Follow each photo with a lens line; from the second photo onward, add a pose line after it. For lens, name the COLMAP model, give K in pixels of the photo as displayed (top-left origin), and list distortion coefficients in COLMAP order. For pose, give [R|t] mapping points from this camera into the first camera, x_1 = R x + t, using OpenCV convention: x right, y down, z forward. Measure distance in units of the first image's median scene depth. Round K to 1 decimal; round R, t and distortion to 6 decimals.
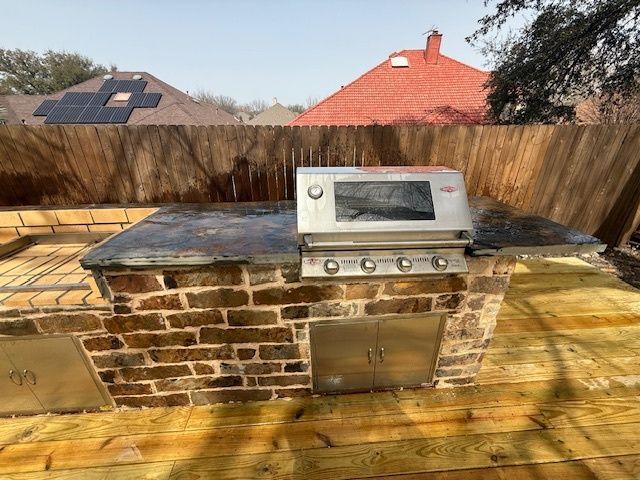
lens RADIAL K [[254.0, 0, 320.0], [0, 254.0, 240.0], [0, 0, 1]] dist [-0.000125, 0.000250]
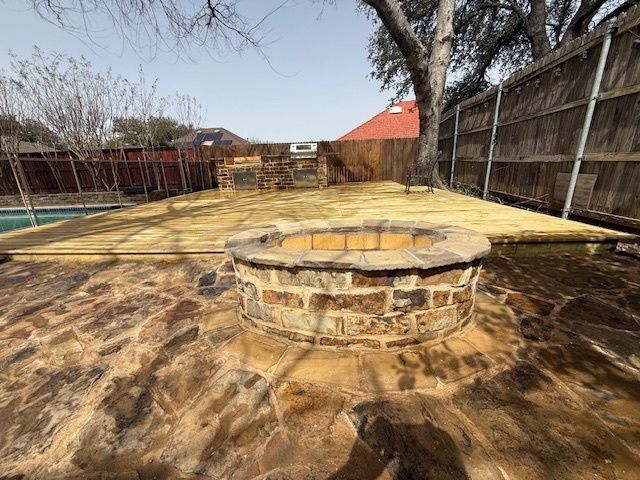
lens RADIAL K [[254.0, 0, 320.0], [0, 254.0, 240.0], [0, 0, 1]] dist [-0.000125, 0.000250]
pose [[0.990337, 0.004392, -0.138609, 1.237046], [-0.023179, 0.990681, -0.134214, 2.402094], [0.136728, 0.136130, 0.981210, -3.936960]]
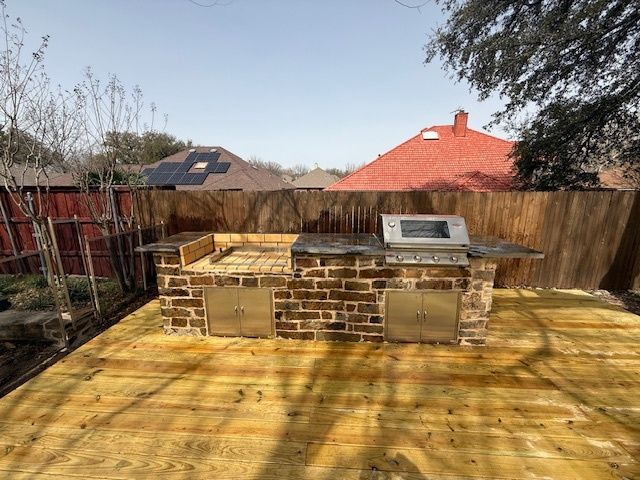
lens RADIAL K [[254.0, 0, 320.0], [0, 254.0, 240.0], [0, 0, 1]] dist [-0.000125, 0.000250]
pose [[0.991493, 0.030183, -0.126612, -0.271442], [-0.056194, 0.976679, -0.207221, 0.334050], [0.117405, 0.212573, 0.970067, -0.904117]]
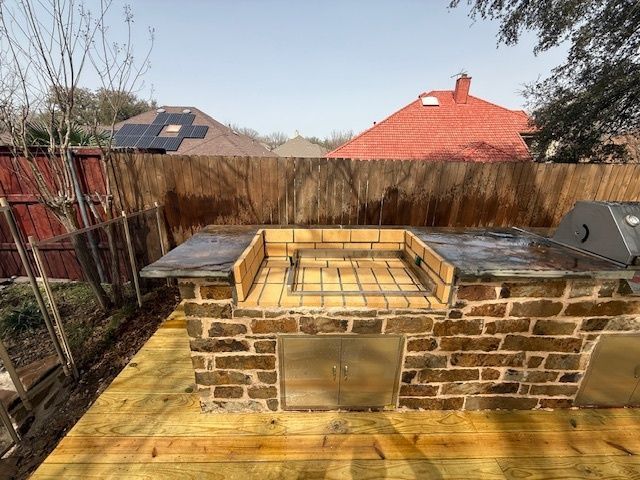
lens RADIAL K [[254.0, 0, 320.0], [0, 254.0, 240.0], [0, 0, 1]] dist [-0.000125, 0.000250]
pose [[0.998814, 0.031798, -0.036859, -1.122872], [-0.035463, 0.994000, -0.103476, 0.059962], [0.033348, 0.104661, 0.993949, -0.185655]]
